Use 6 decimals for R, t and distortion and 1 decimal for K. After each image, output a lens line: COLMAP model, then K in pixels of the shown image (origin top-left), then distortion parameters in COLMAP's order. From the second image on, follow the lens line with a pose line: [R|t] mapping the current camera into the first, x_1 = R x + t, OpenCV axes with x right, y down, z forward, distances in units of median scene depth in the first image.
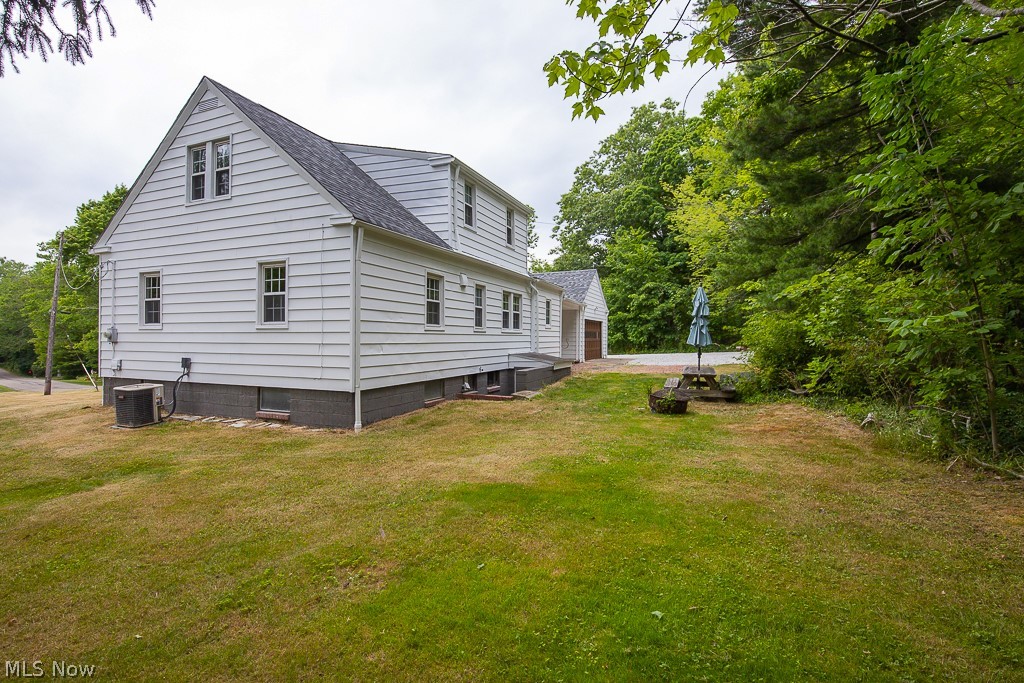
lens RADIAL K [[466.2, 0, 510.7], [0, 466.2, 343.8], [0, 0, 1]] dist [-0.002346, 0.000577]
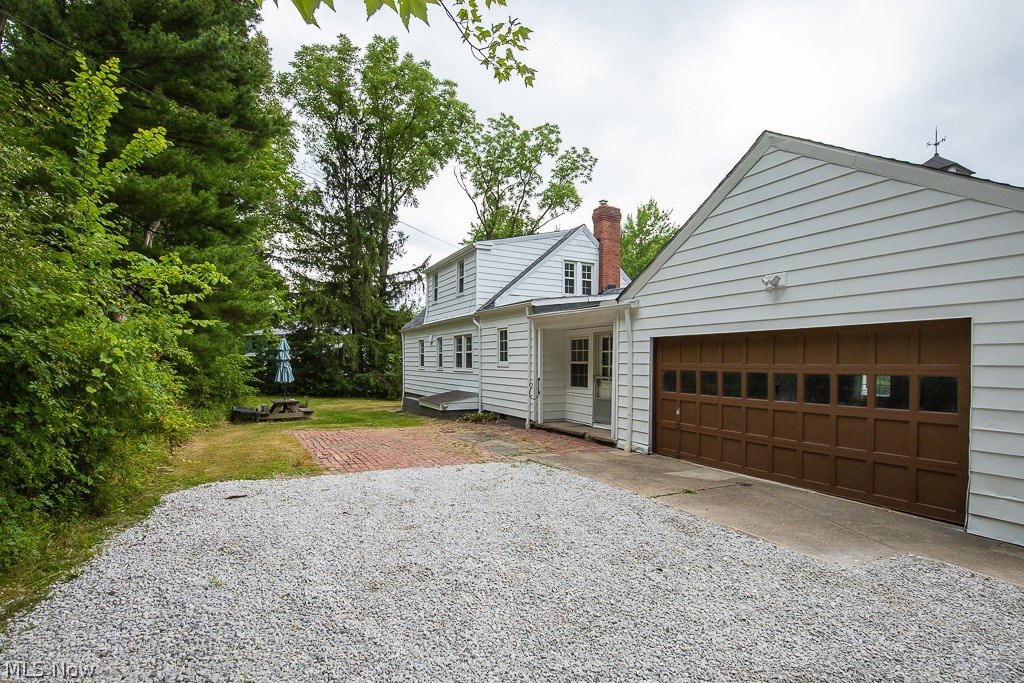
lens RADIAL K [[466.2, 0, 510.7], [0, 466.2, 343.8], [0, 0, 1]] dist [-0.002346, 0.000577]
pose [[-0.613190, -0.040481, -0.788897, 0.778180], [-0.018937, 0.999152, -0.036551, -0.049666], [0.789708, -0.007473, -0.613437, 1.715203]]
